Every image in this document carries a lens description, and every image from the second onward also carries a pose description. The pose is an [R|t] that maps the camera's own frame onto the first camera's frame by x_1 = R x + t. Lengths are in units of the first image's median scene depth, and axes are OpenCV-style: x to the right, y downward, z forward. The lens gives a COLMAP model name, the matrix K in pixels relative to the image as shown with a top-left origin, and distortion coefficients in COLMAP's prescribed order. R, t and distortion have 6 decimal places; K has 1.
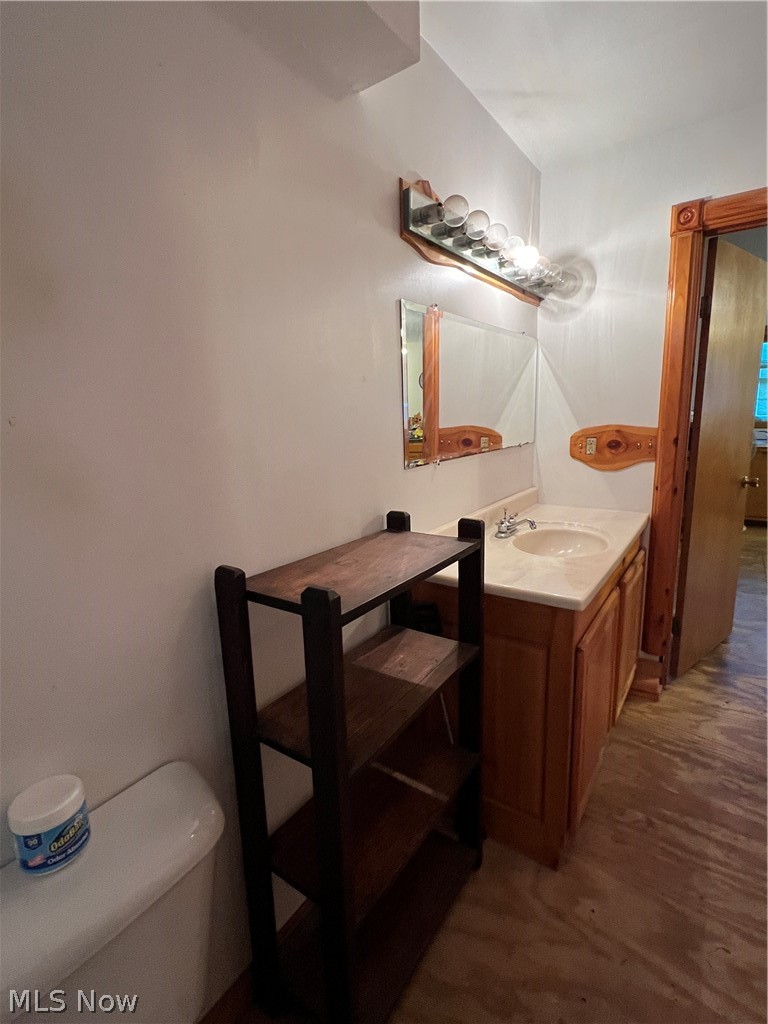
lens RADIAL K [[489.9, 0, 384.5], [0, 489.9, 511.5], [0, 0, 1]] dist [-0.001090, 0.000849]
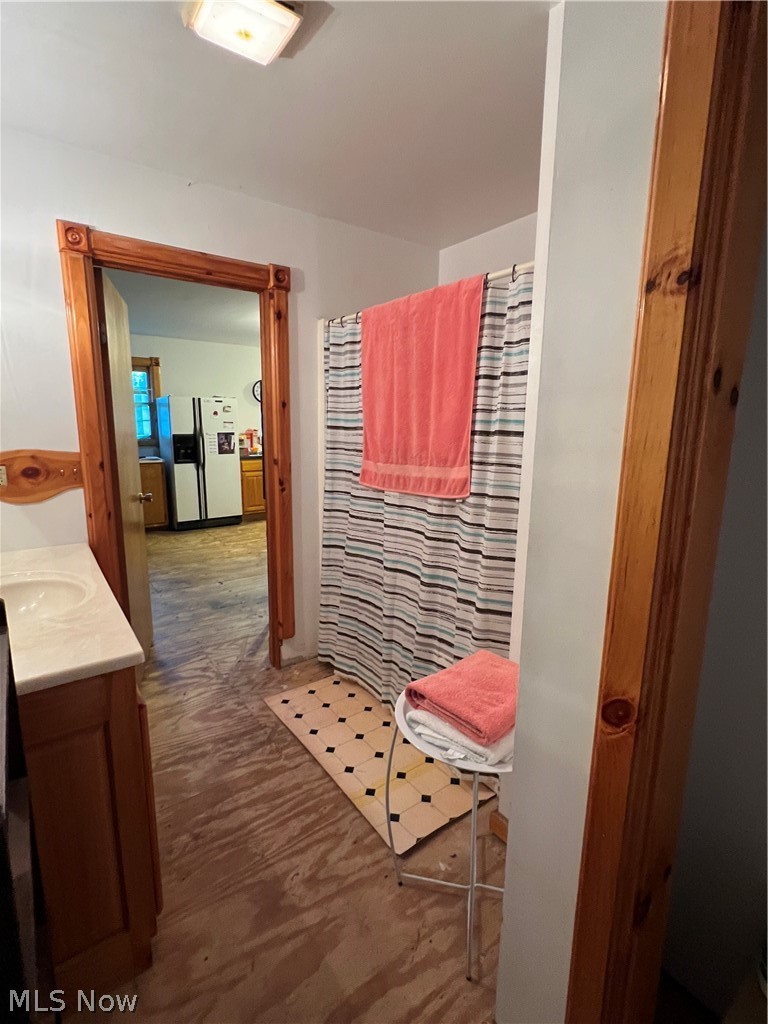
lens RADIAL K [[489.9, 0, 383.4], [0, 489.9, 508.4], [0, 0, 1]] dist [-0.001090, 0.000849]
pose [[0.308818, -0.132472, 0.941851, -0.179400], [0.167399, 0.982365, 0.083283, -0.050093], [-0.936274, 0.131946, 0.325548, 0.176402]]
